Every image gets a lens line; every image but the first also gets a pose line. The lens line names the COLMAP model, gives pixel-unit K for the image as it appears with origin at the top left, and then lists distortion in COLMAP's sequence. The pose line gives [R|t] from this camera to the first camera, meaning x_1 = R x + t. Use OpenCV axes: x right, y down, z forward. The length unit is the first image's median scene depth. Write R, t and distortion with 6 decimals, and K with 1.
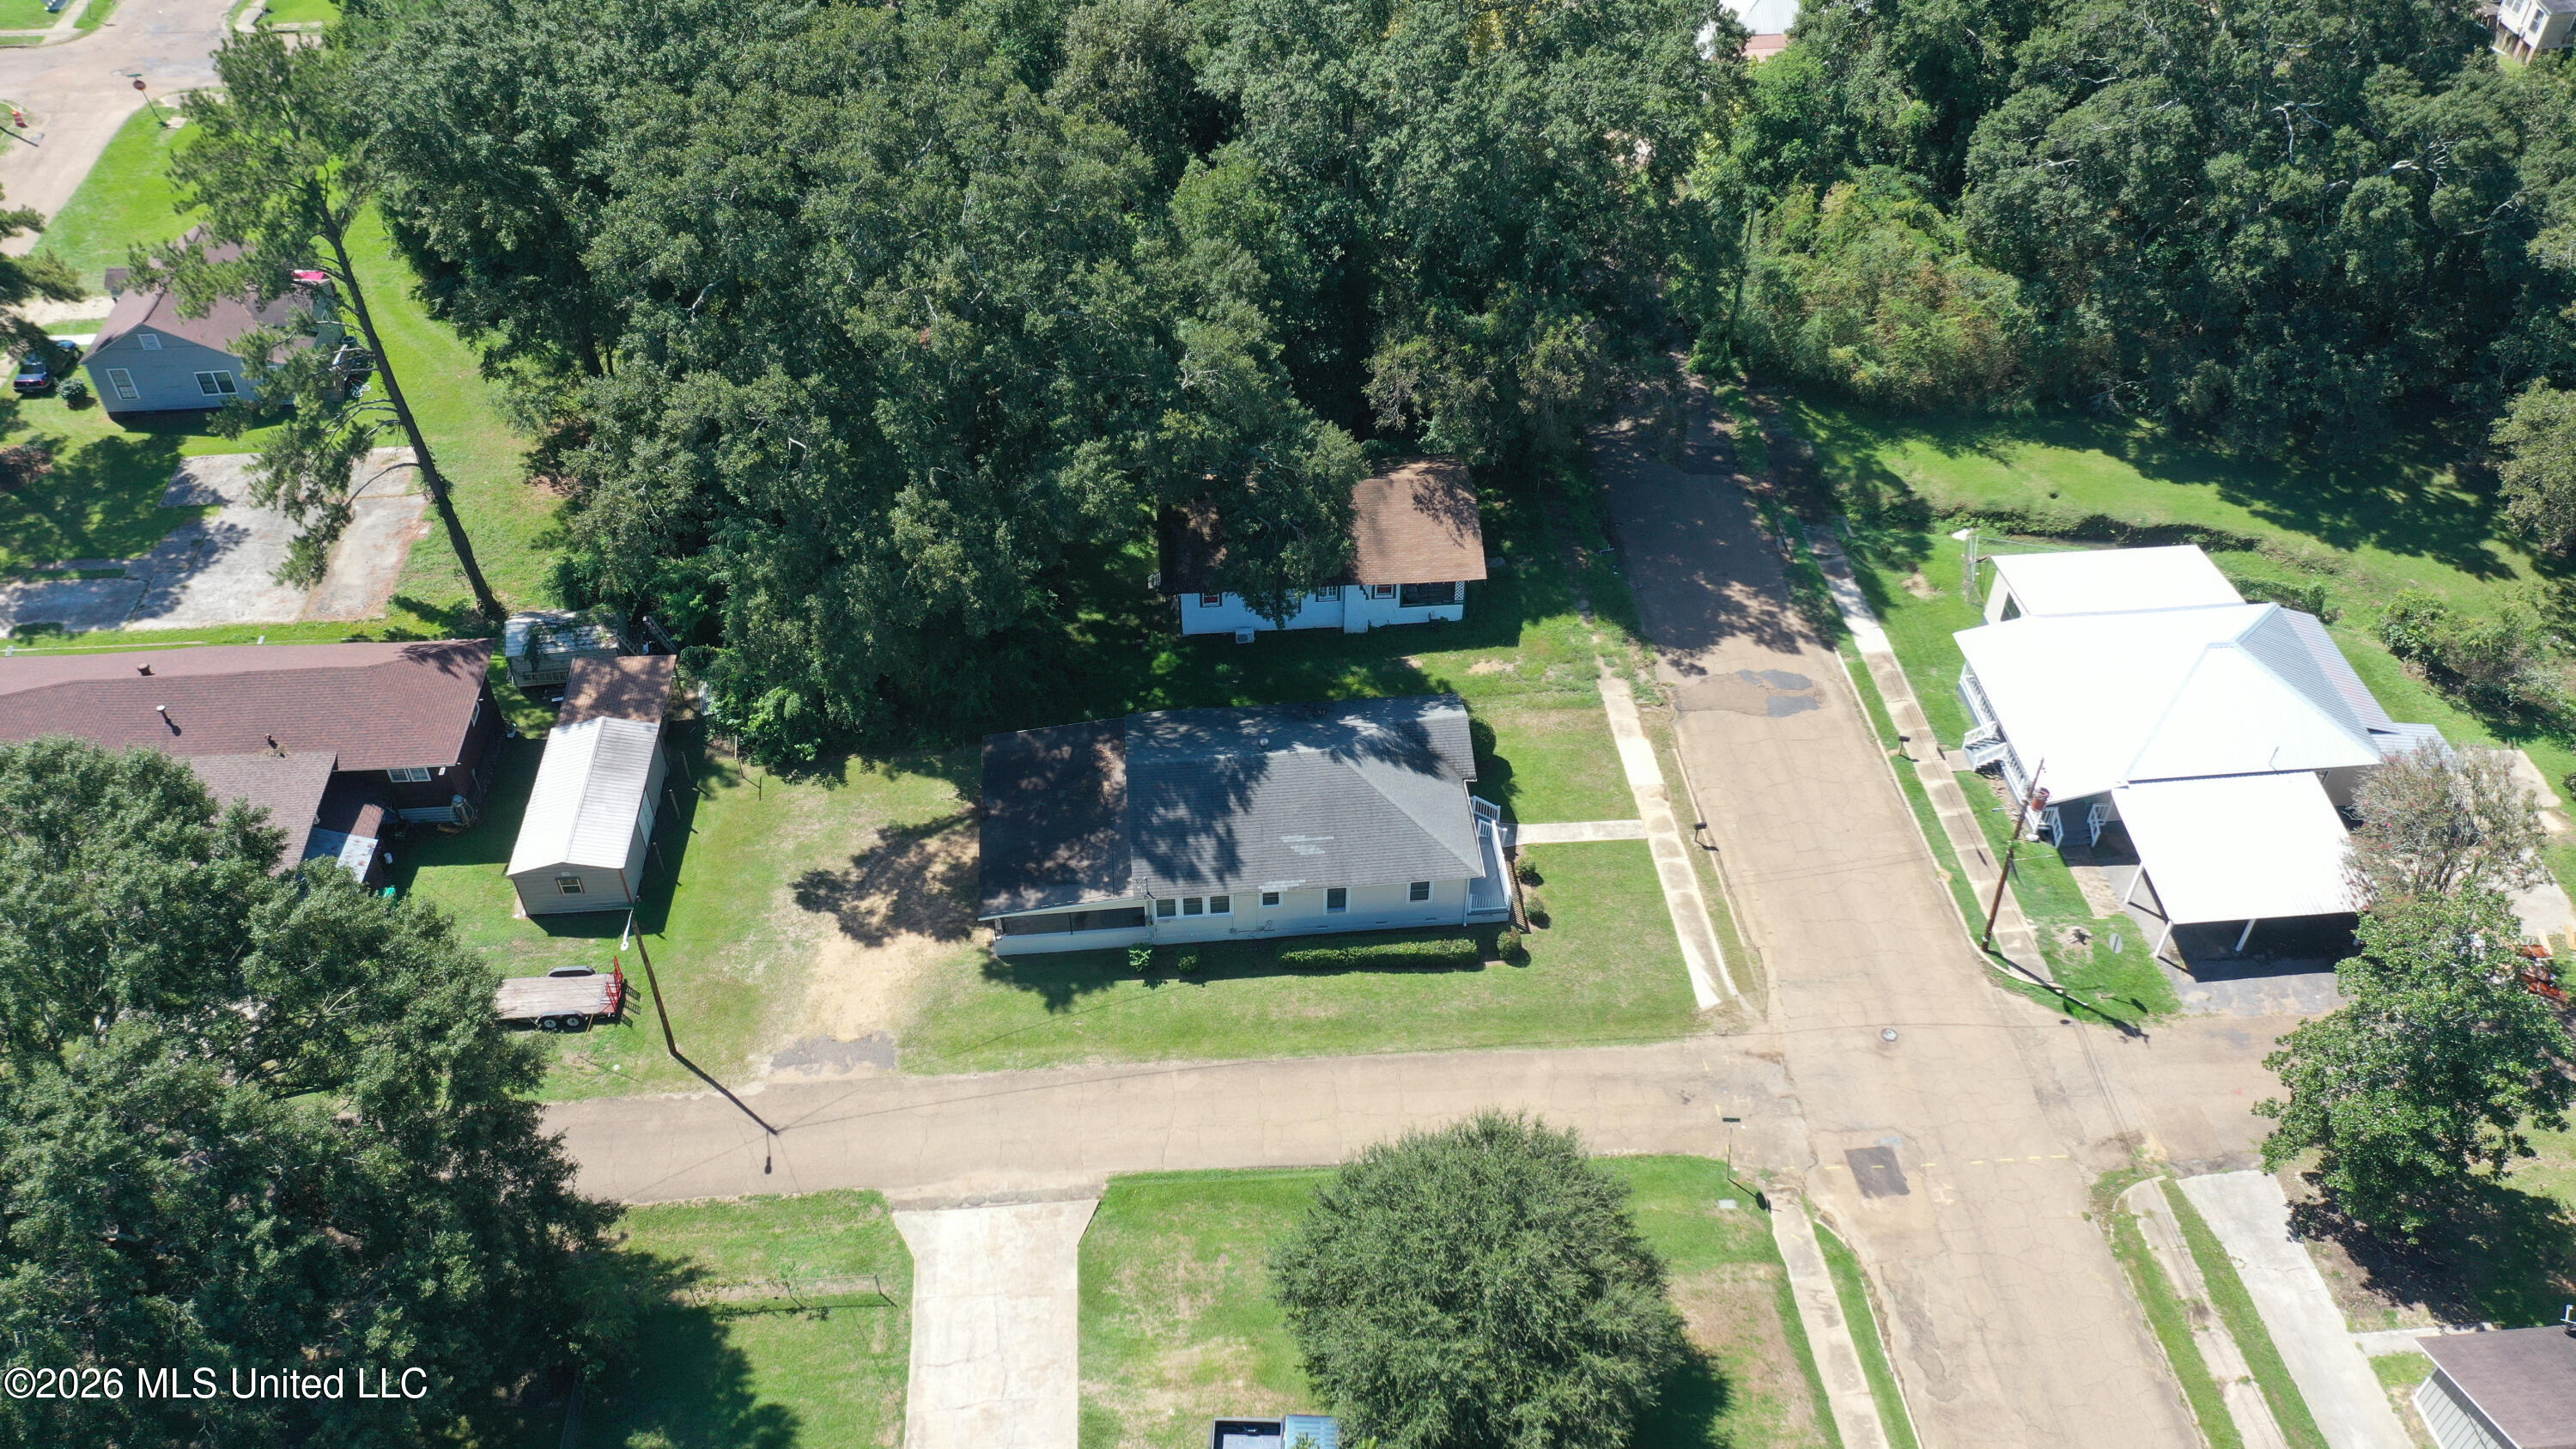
lens RADIAL K [[2030.2, 0, 1282.9], [0, 2030.2, 723.7], [0, 0, 1]] dist [-0.012584, 0.019339]
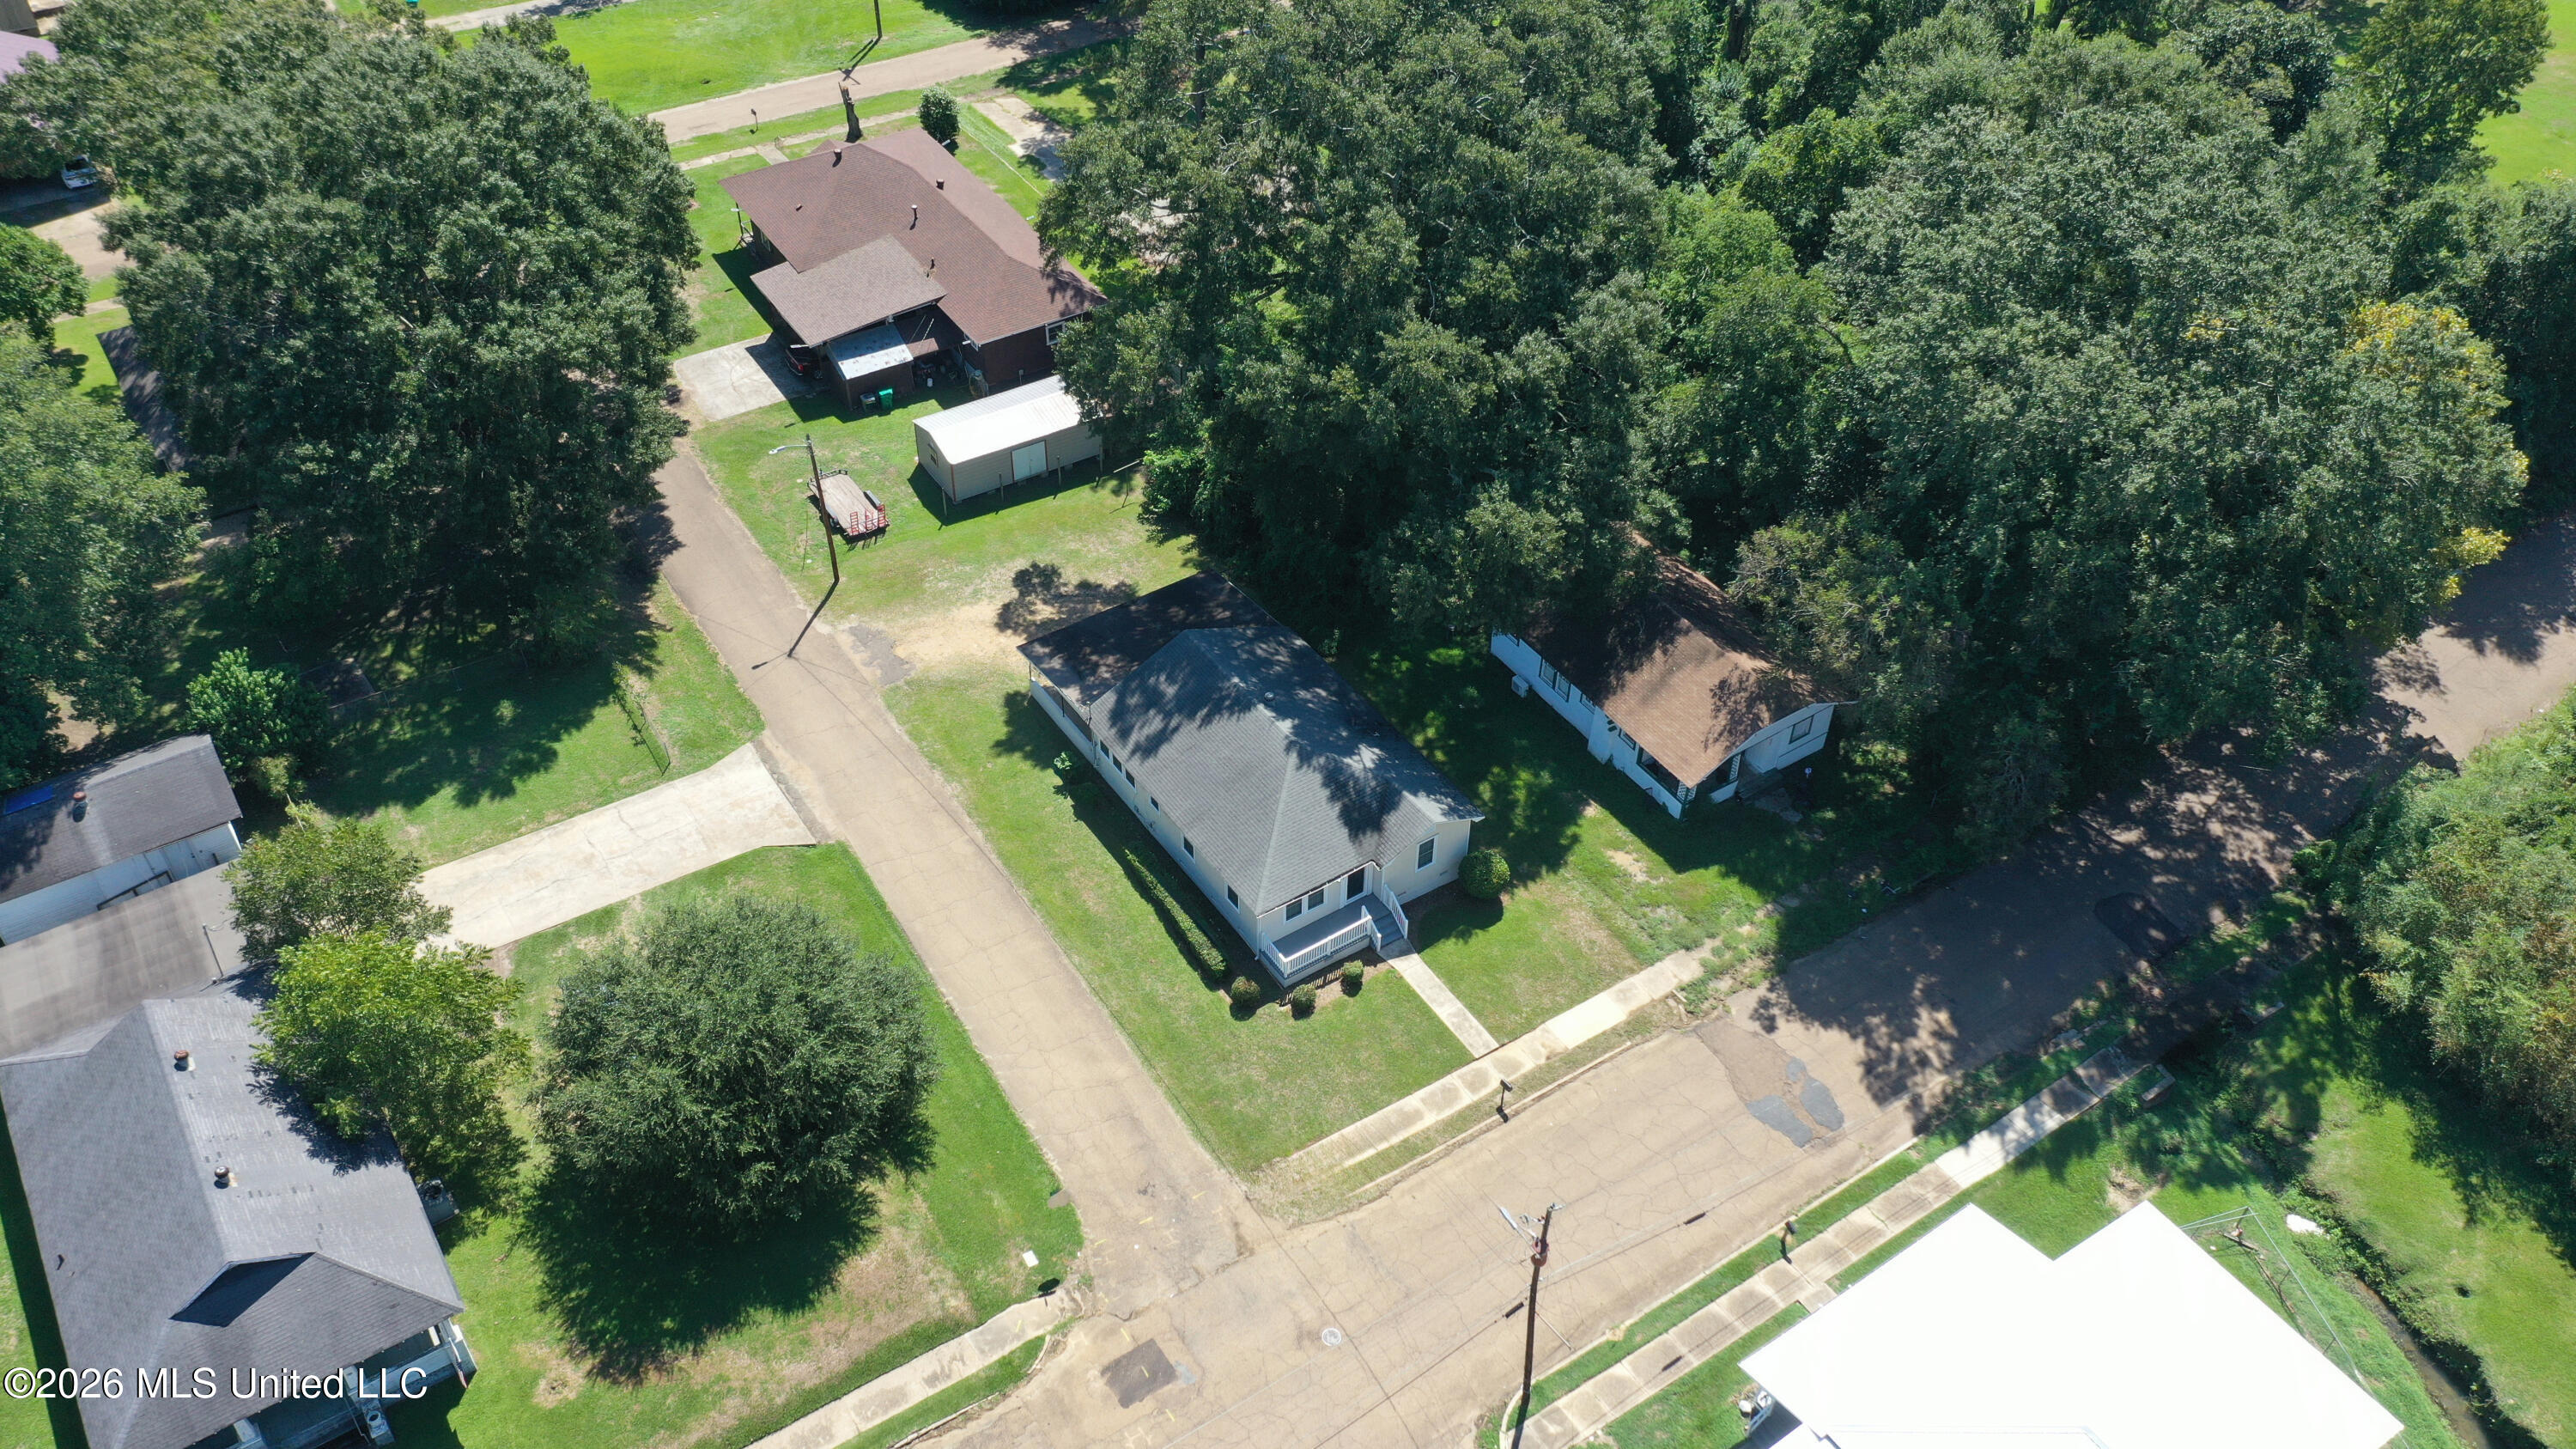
lens RADIAL K [[2030.2, 0, 1286.6], [0, 2030.2, 731.4], [0, 0, 1]] dist [-0.012584, 0.019339]
pose [[0.480553, 0.600487, -0.639127, 0.643870], [-0.604246, 0.754911, 0.254945, -0.237596], [0.635575, 0.263675, 0.725617, 0.263386]]
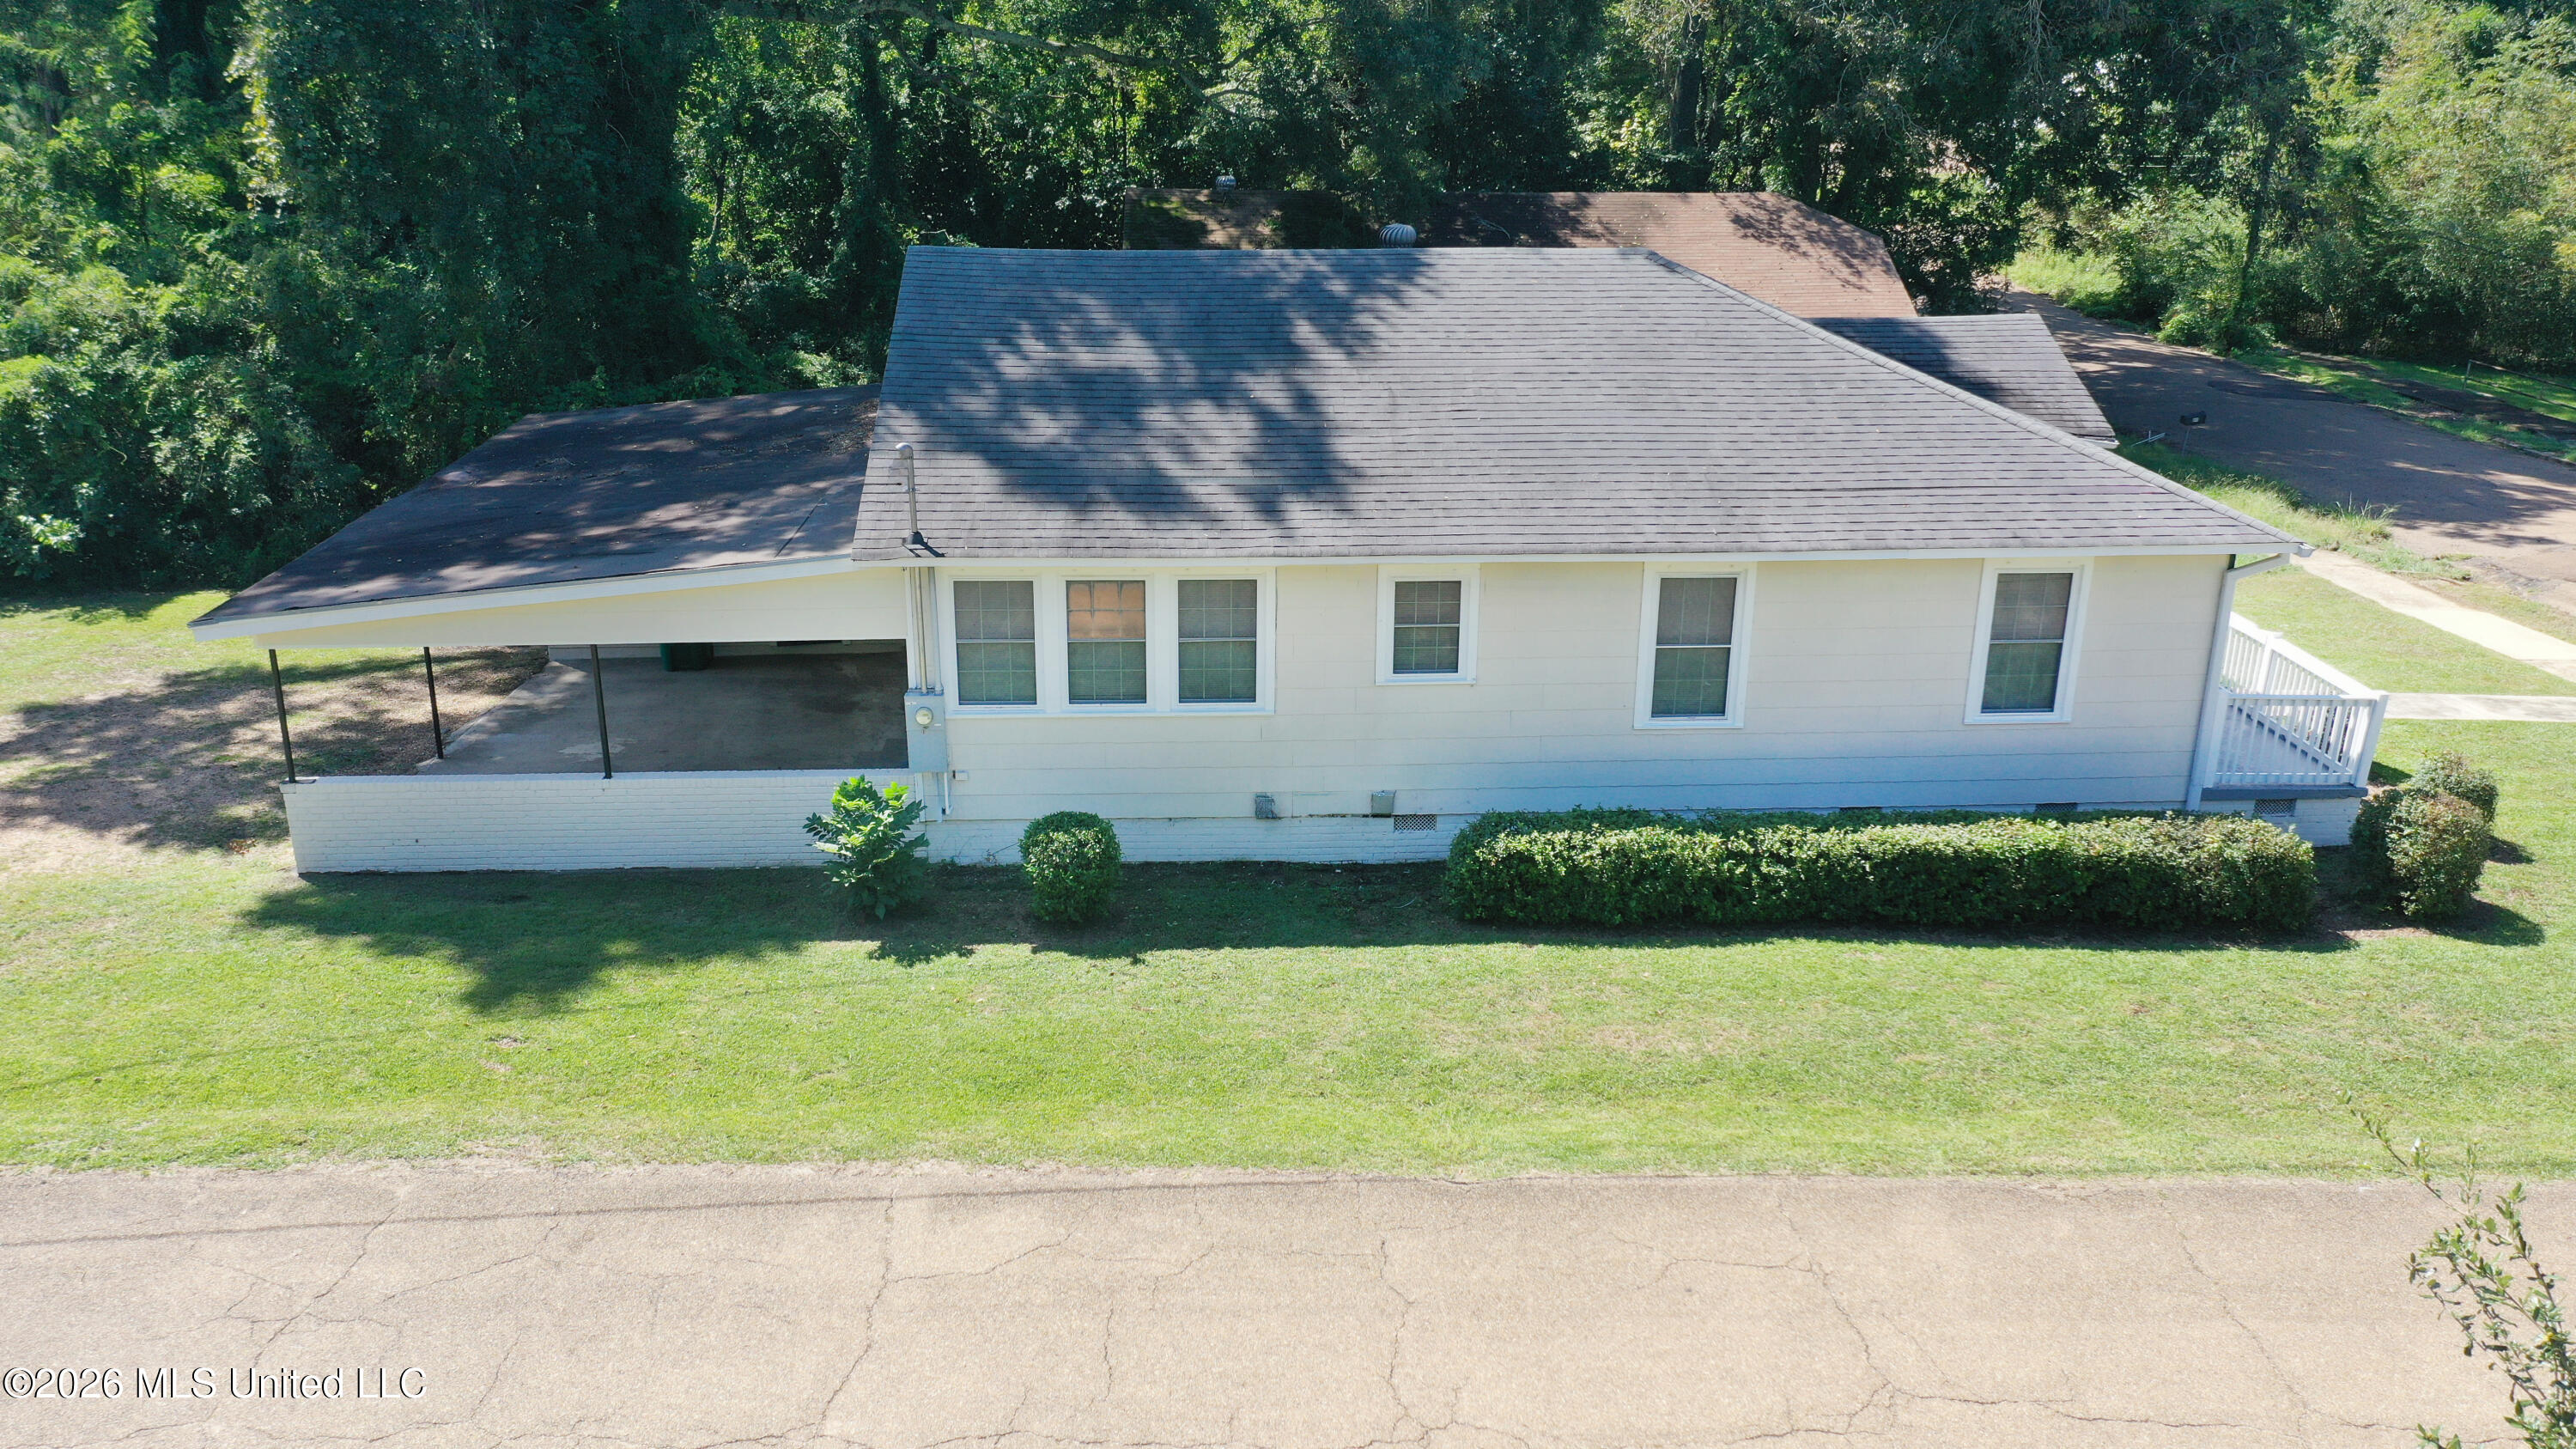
lens RADIAL K [[2030.2, 0, 1301.7], [0, 2030.2, 742.4], [0, 0, 1]] dist [-0.012584, 0.019339]
pose [[0.999754, 0.002277, -0.022074, -0.020020], [-0.011015, 0.914448, -0.404554, 0.190725], [0.019265, 0.404697, 0.914248, 0.744883]]
